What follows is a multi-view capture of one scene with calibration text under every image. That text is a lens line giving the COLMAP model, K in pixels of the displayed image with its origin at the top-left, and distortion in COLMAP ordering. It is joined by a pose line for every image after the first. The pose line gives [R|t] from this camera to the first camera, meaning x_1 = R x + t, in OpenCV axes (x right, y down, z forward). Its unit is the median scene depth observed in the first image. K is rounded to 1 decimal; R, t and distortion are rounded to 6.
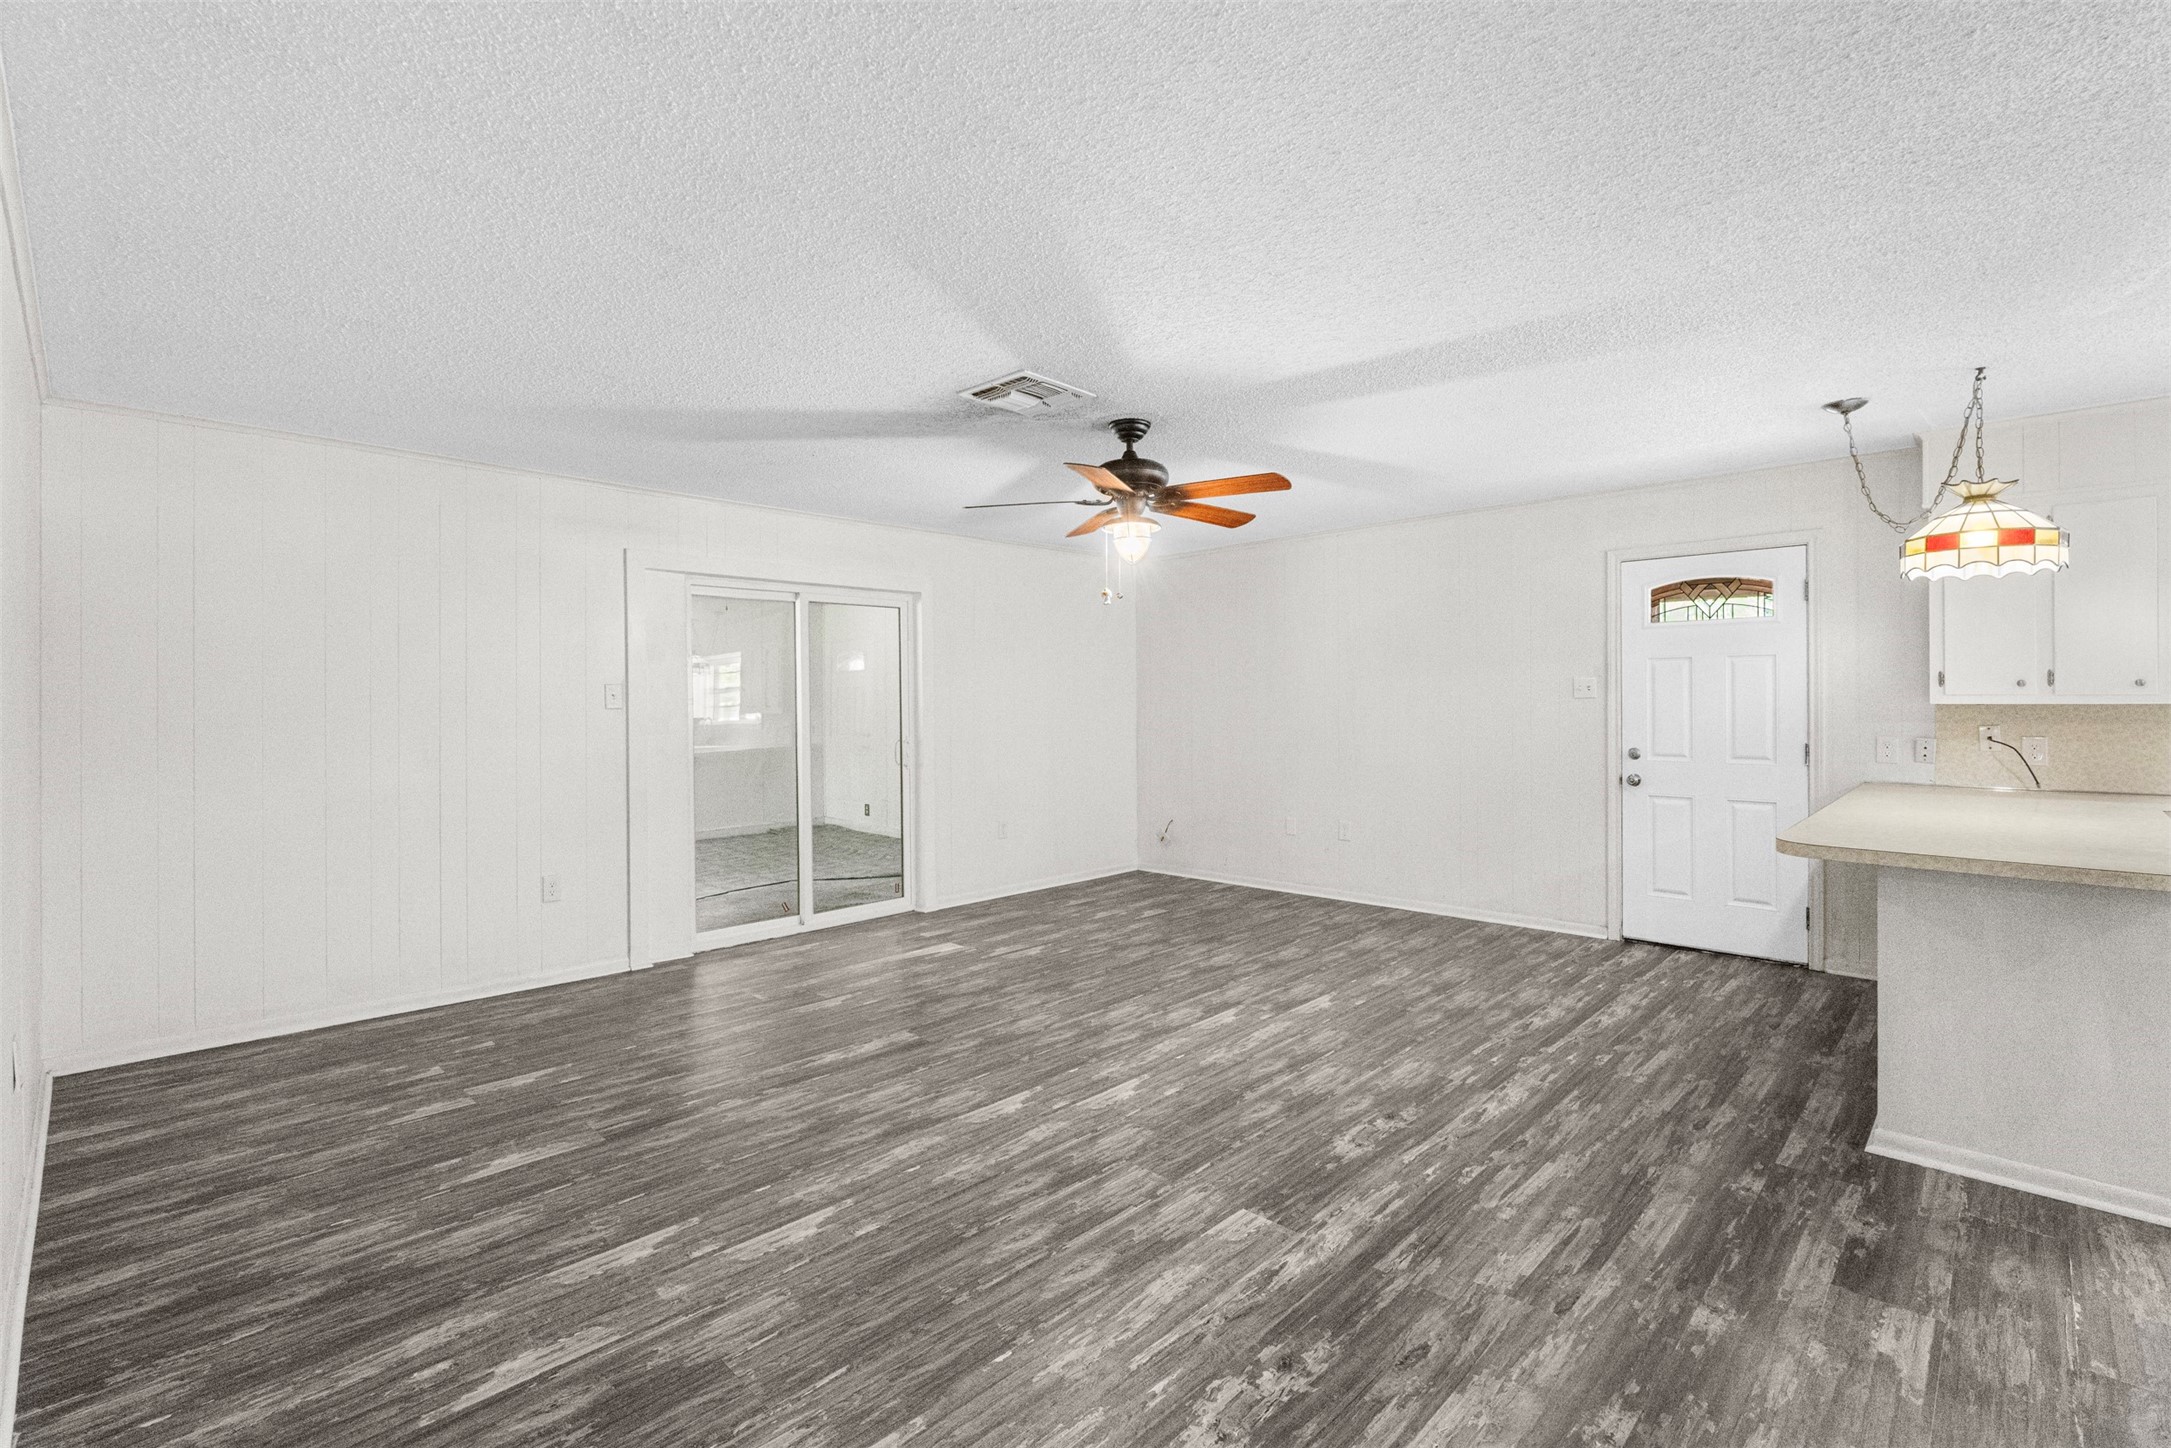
lens RADIAL K [[964.7, 0, 1068.2], [0, 964.7, 696.9], [0, 0, 1]] dist [-0.007351, -0.000096]
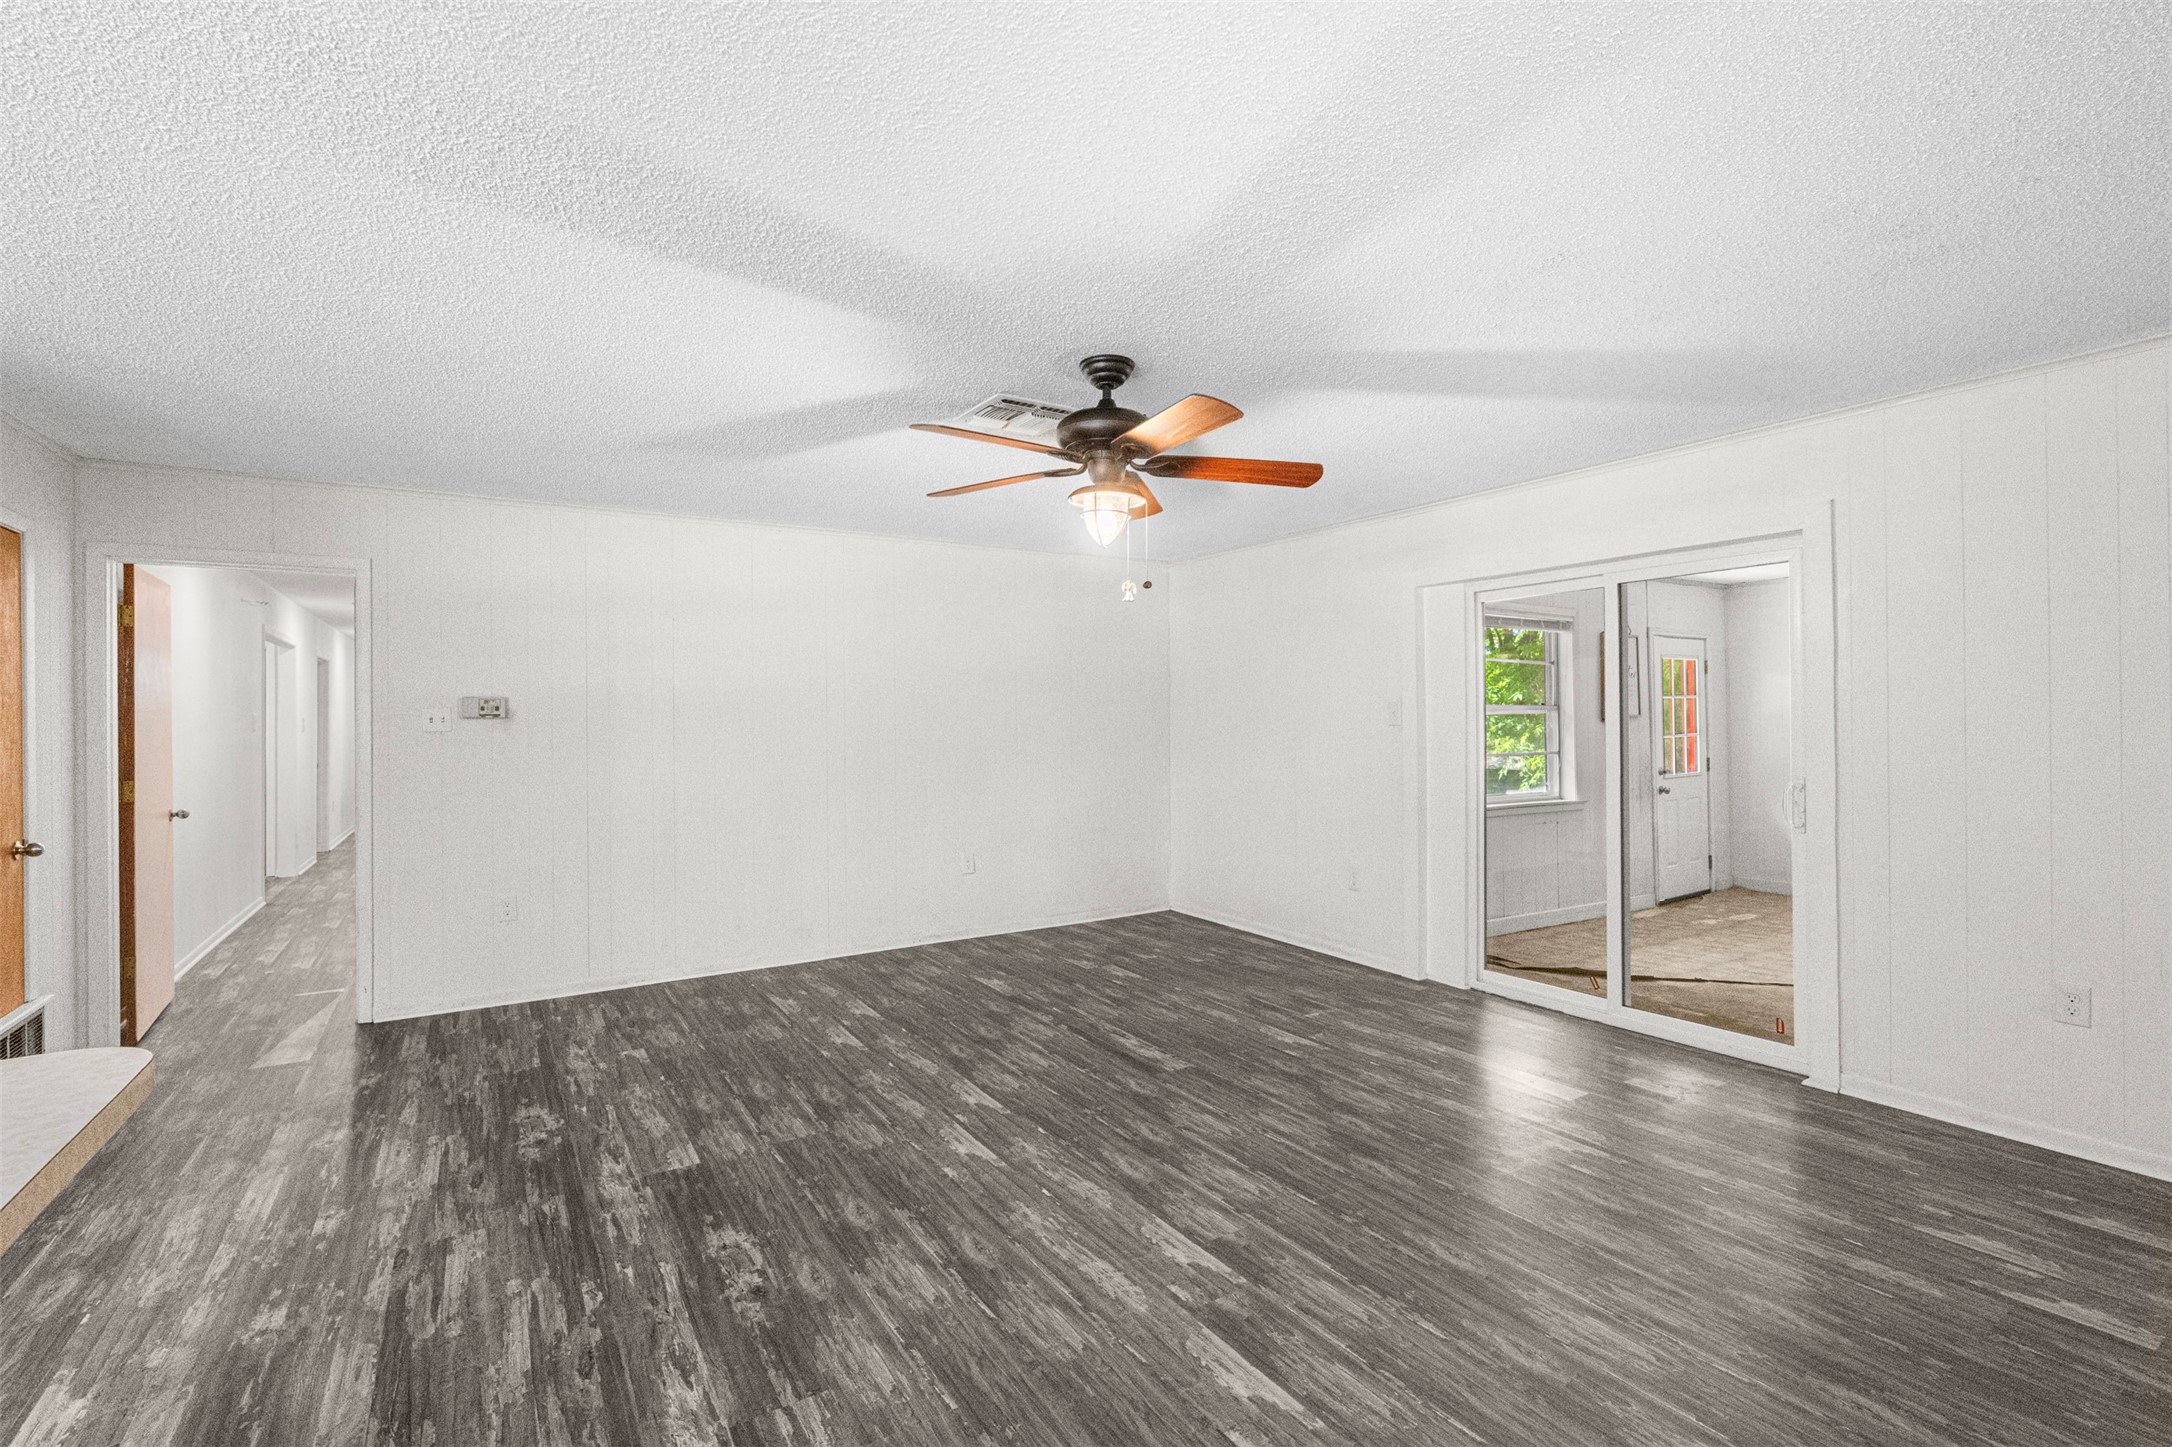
lens RADIAL K [[965.1, 0, 1090.8], [0, 965.1, 713.2], [0, 0, 1]] dist [-0.007351, -0.000096]
pose [[-0.217821, 0.001320, -0.975988, 0.947047], [0.013374, 0.999909, -0.001633, -0.004467], [0.975897, -0.013409, -0.217819, 1.340669]]
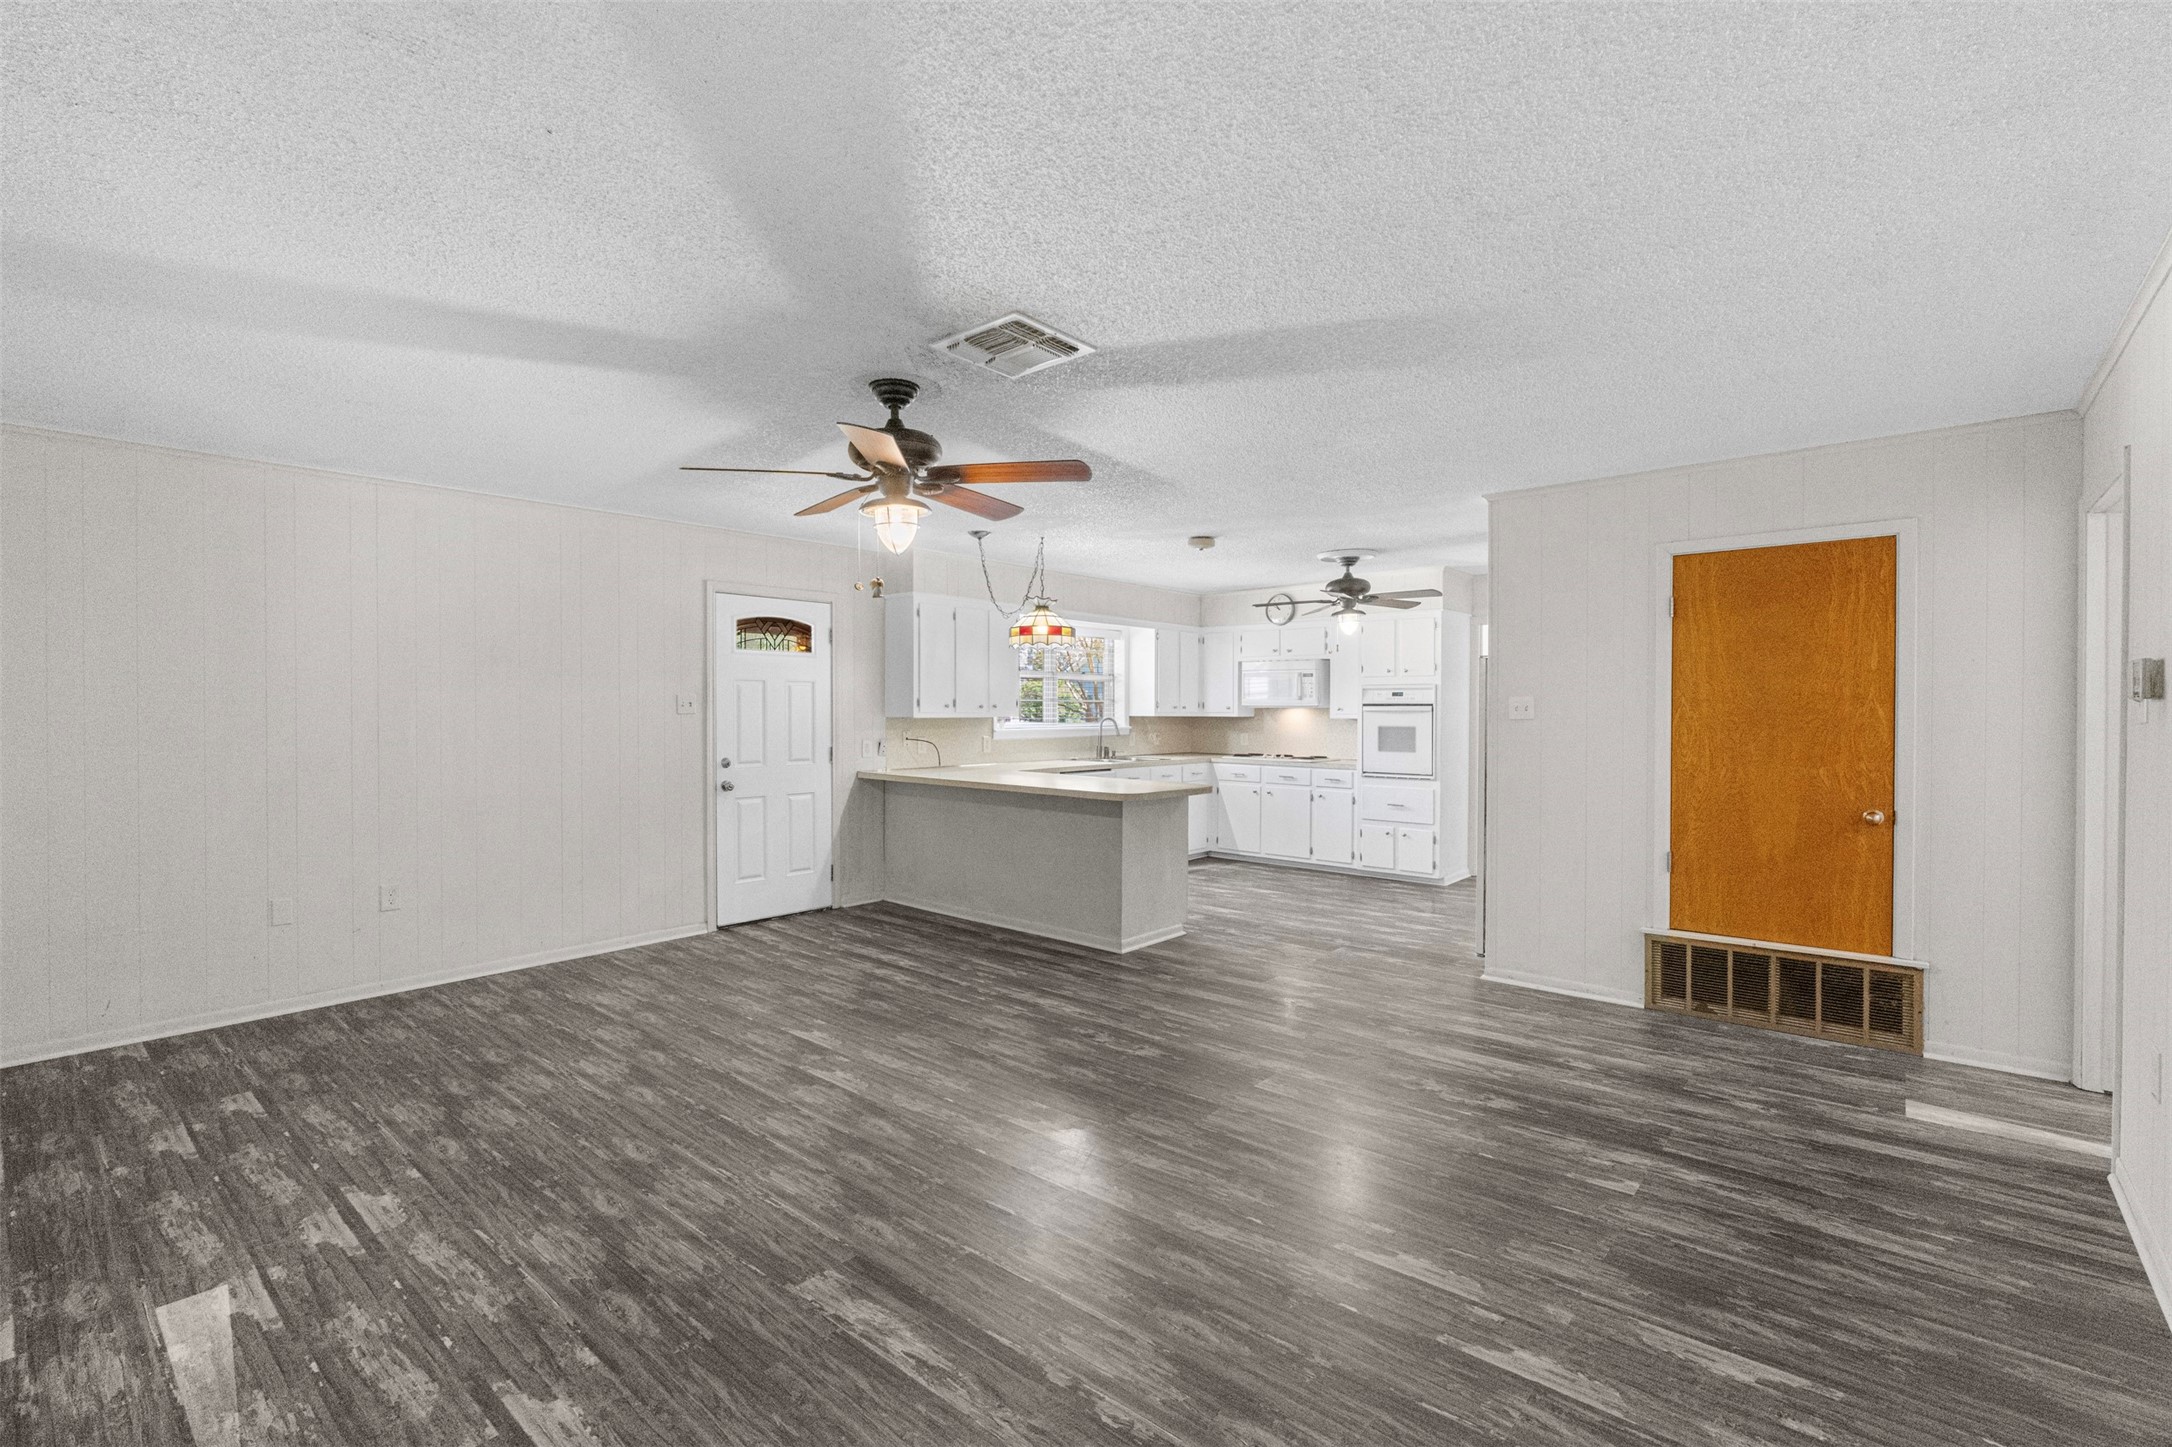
lens RADIAL K [[965.1, 0, 1082.1], [0, 965.1, 708.8], [0, 0, 1]] dist [-0.007351, -0.000096]
pose [[-0.070486, 0.006682, 0.997490, -0.914746], [-0.003614, 0.999969, -0.006954, 0.002953], [-0.997506, -0.004095, -0.070459, 1.044123]]
